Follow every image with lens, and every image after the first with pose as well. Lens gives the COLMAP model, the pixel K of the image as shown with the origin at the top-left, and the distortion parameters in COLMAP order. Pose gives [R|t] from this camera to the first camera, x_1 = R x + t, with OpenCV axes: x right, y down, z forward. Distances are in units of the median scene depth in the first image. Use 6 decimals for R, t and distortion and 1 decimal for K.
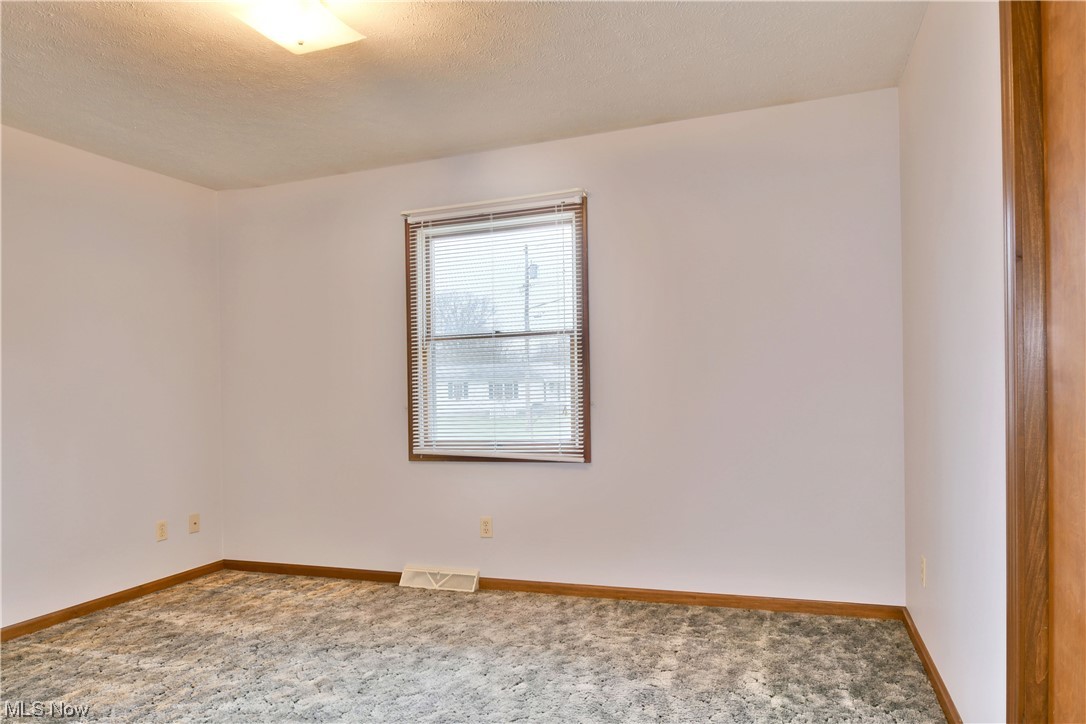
lens RADIAL K [[691.6, 0, 546.6], [0, 691.6, 362.4], [0, 0, 1]] dist [-0.016042, -0.005773]
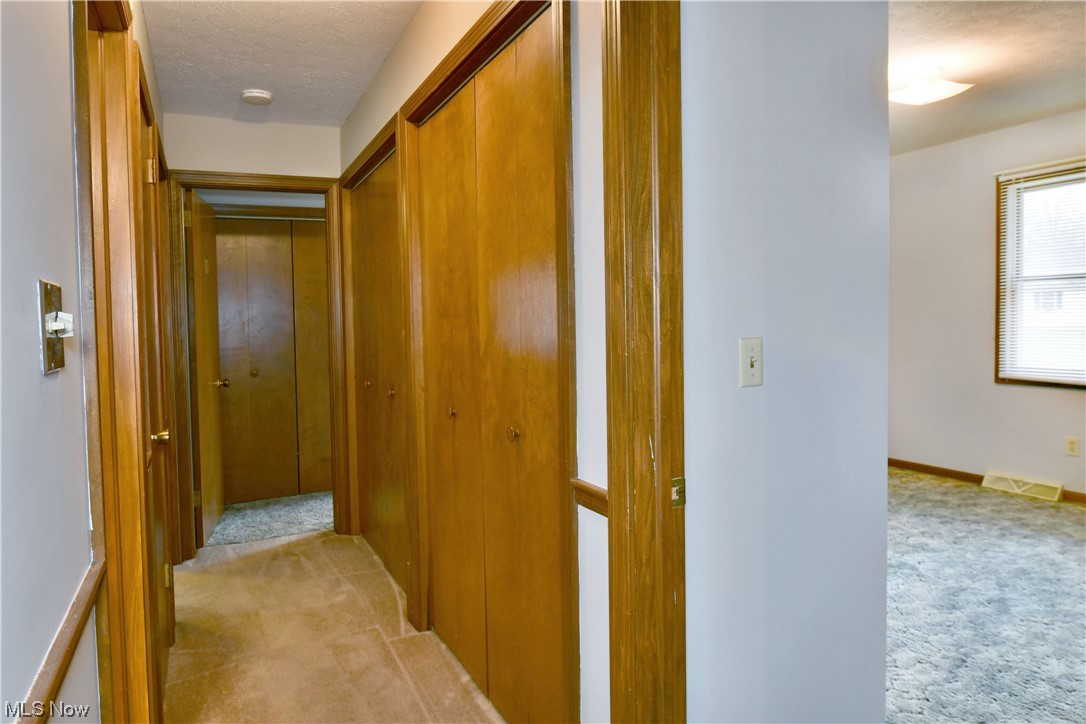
lens RADIAL K [[691.6, 0, 548.2], [0, 691.6, 352.6], [0, 0, 1]] dist [-0.016042, -0.005773]
pose [[0.726757, 0.040703, -0.685687, 0.055889], [0.037007, 0.994473, 0.098256, -0.061847], [0.685897, -0.096783, 0.721234, -0.424084]]
